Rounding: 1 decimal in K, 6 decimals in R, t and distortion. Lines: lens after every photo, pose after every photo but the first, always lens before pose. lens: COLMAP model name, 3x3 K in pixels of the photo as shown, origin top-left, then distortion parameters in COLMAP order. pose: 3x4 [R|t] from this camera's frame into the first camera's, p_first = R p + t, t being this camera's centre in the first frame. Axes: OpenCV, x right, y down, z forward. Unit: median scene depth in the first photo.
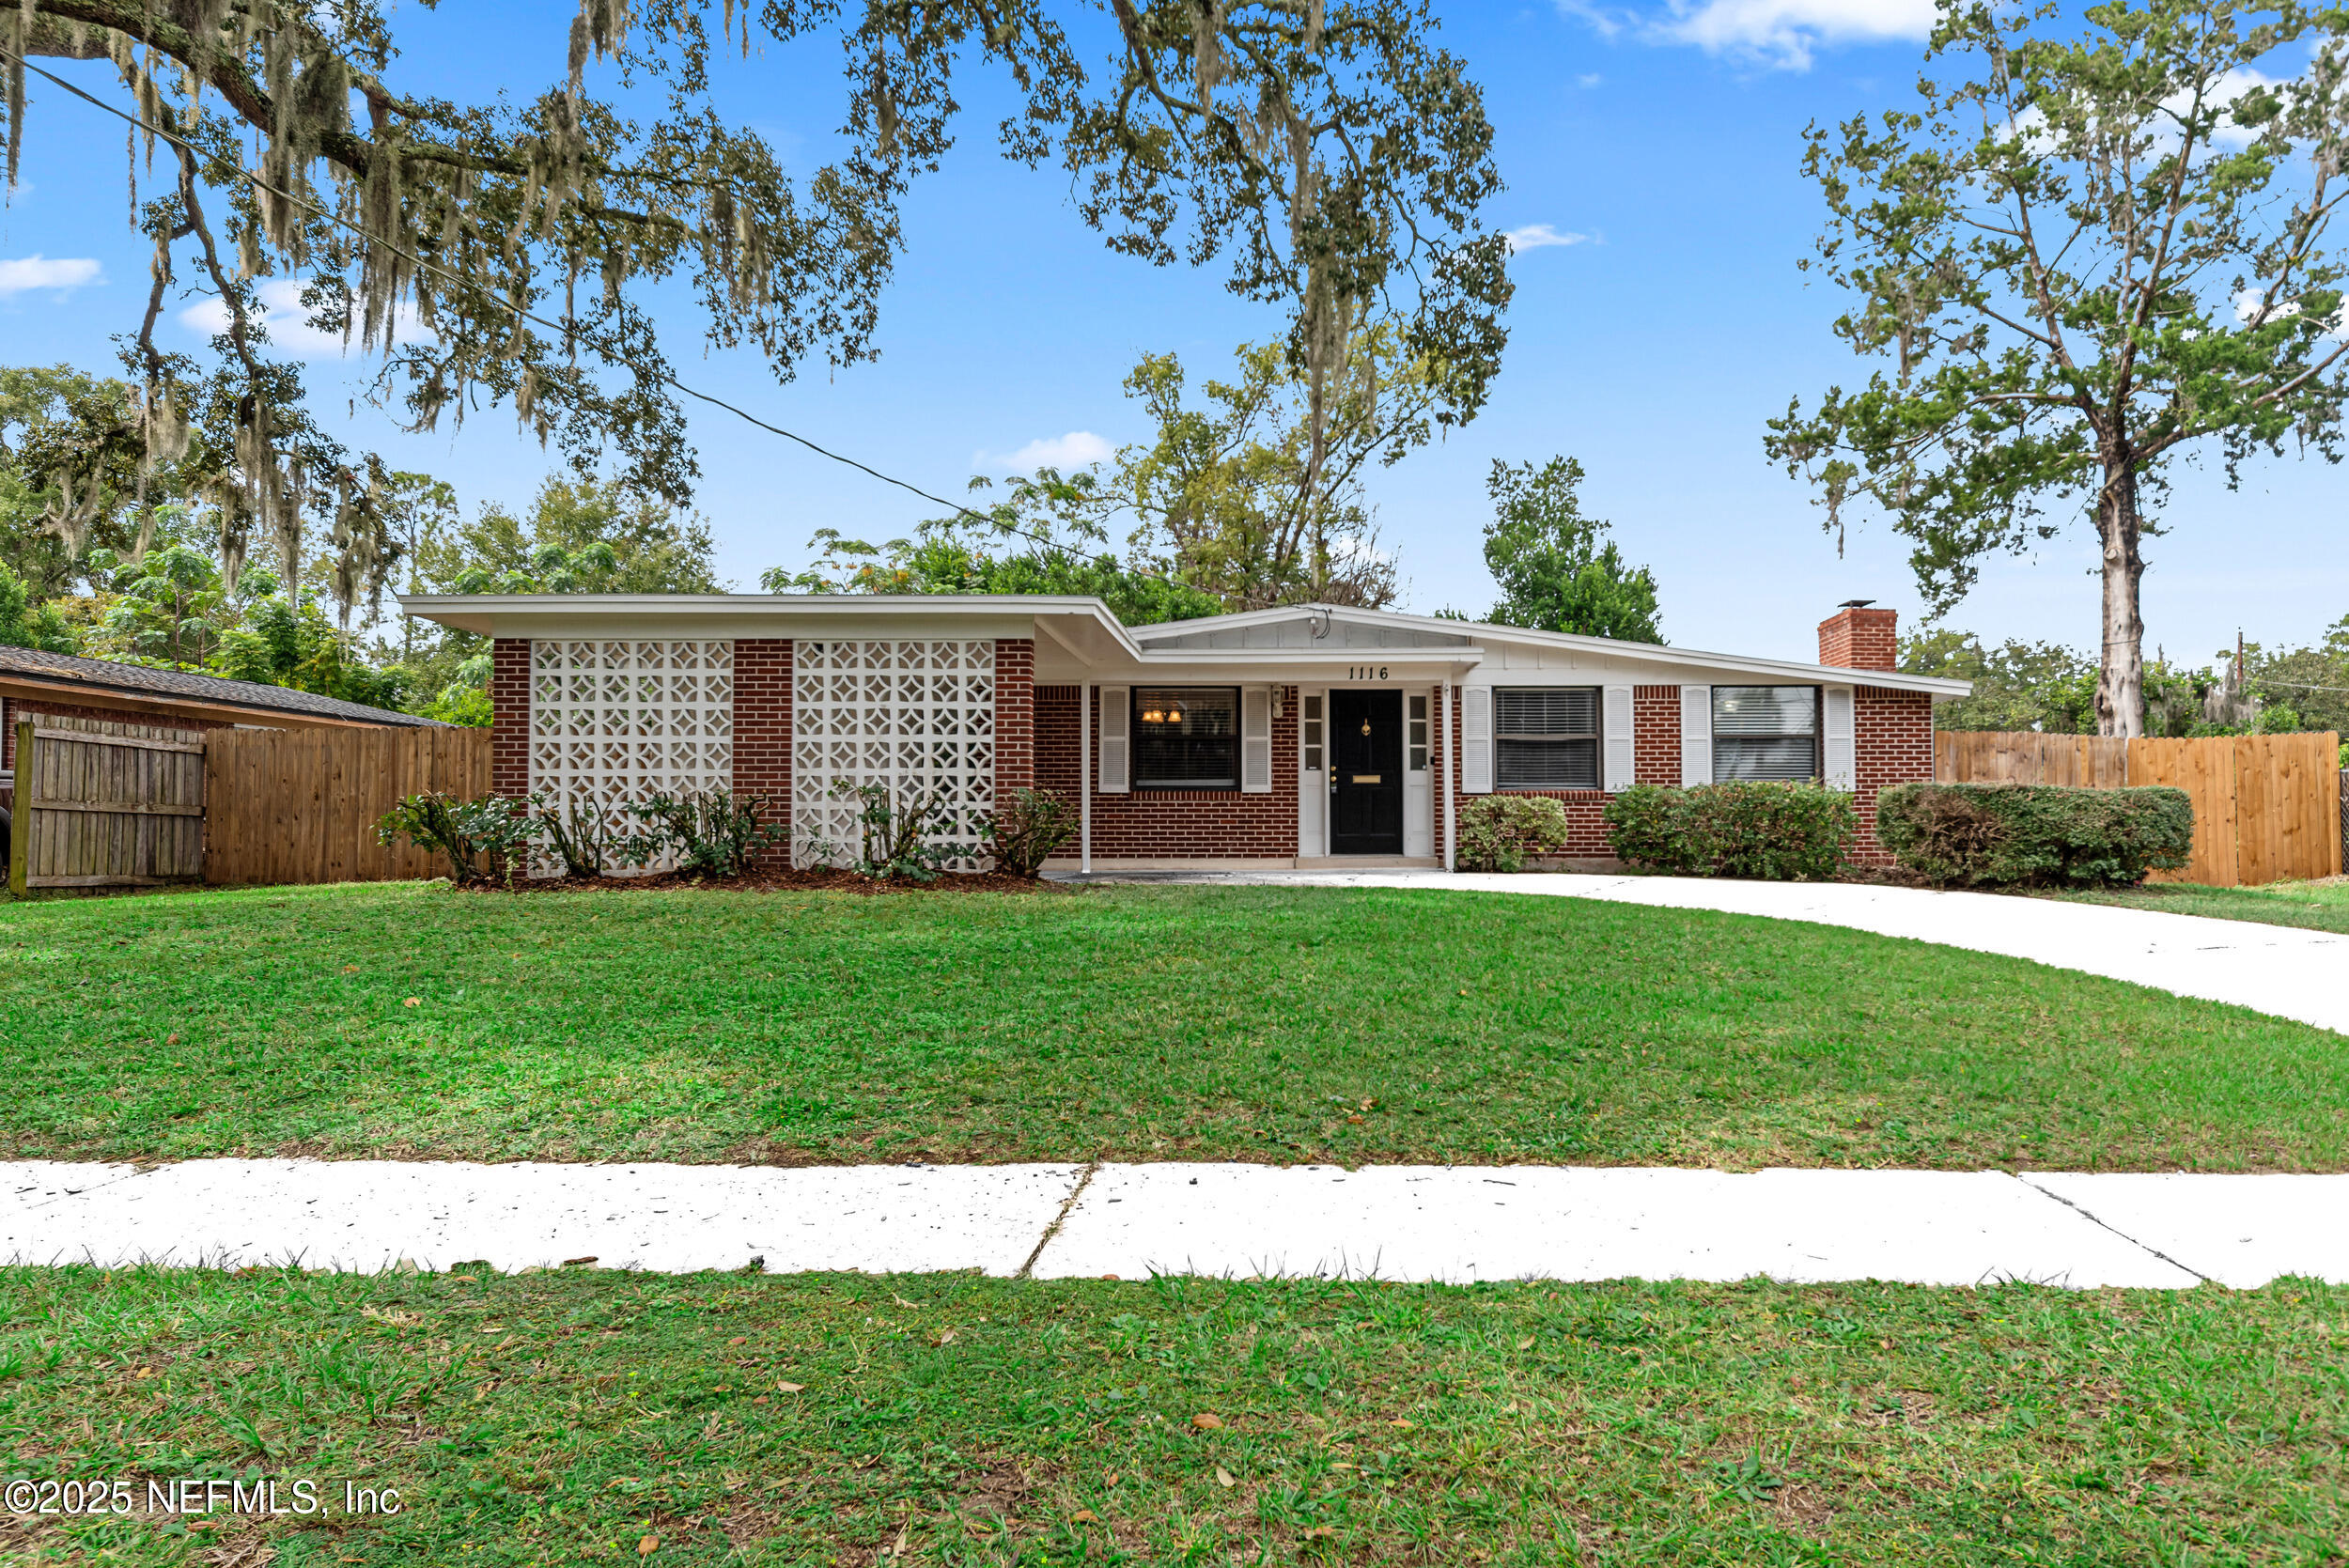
lens RADIAL K [[1459.5, 0, 1178.7], [0, 1459.5, 788.1], [0, 0, 1]] dist [0.001251, 0.000021]
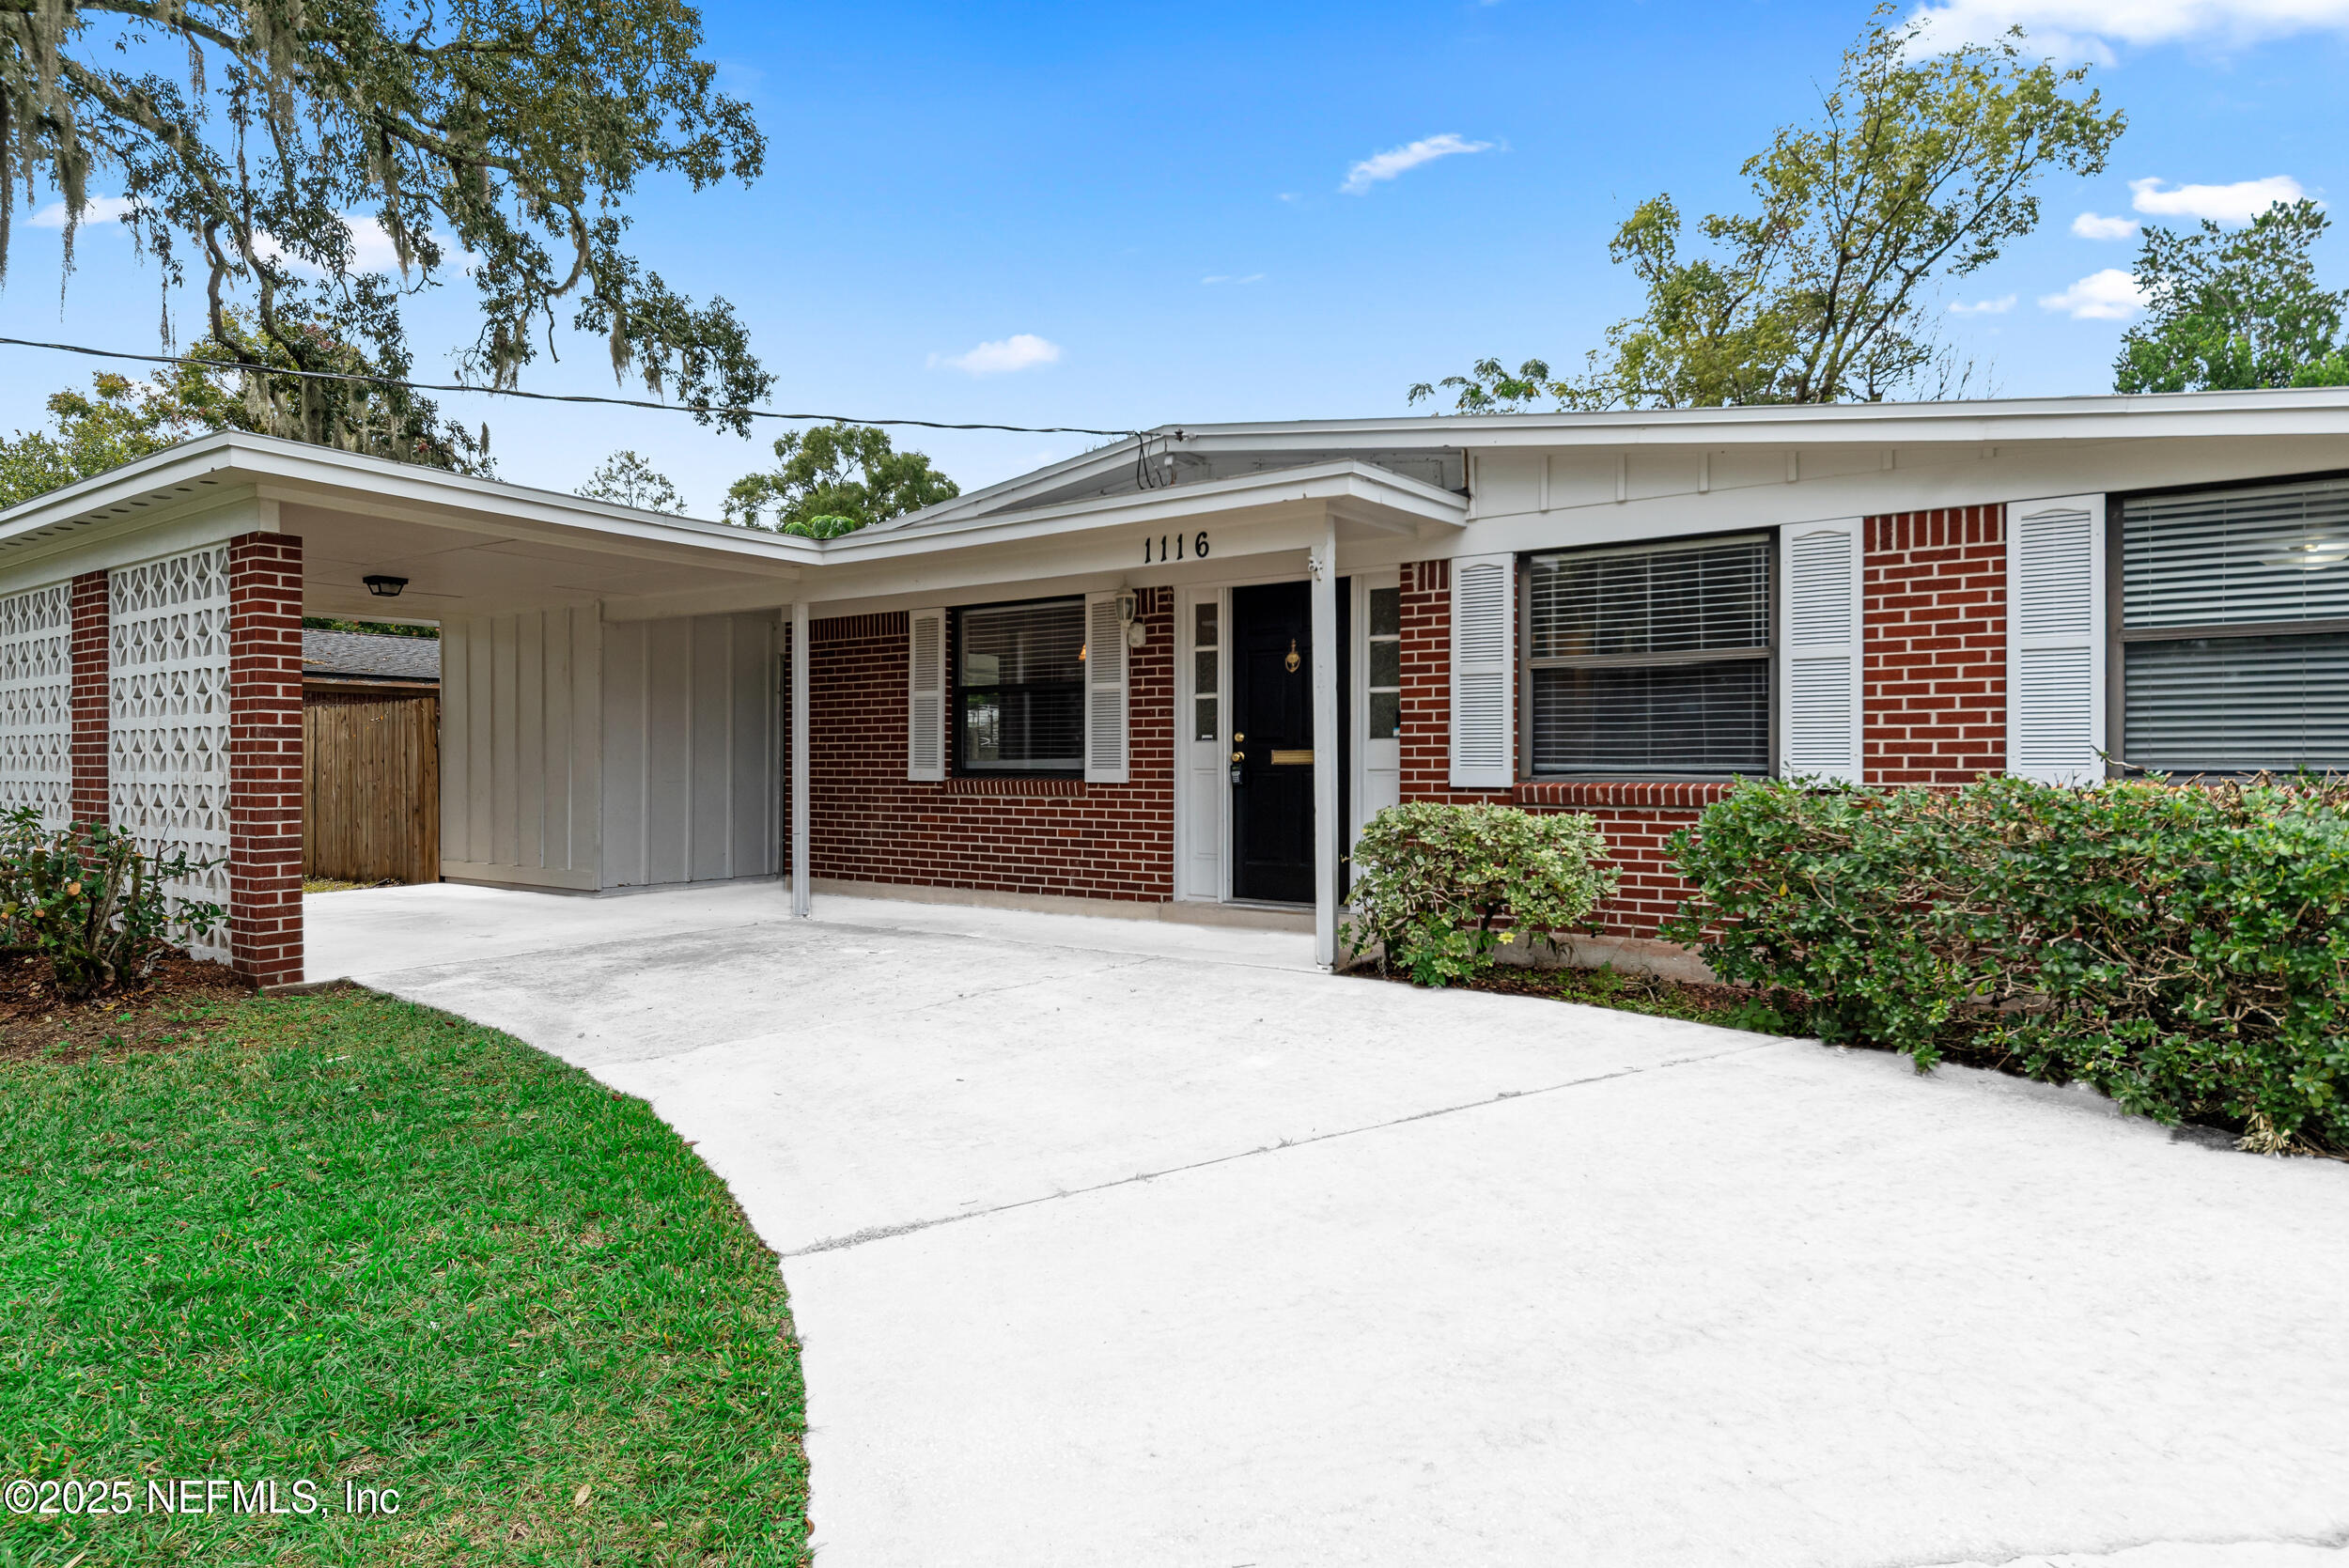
lens RADIAL K [[1246.6, 0, 1171.2], [0, 1246.6, 775.2], [0, 0, 1]] dist [-0.000586, -0.003349]
pose [[0.841308, 0.004016, -0.540541, 0.330136], [0.019725, 0.999078, 0.038124, -0.017488], [0.540196, -0.042736, 0.840453, 0.606071]]
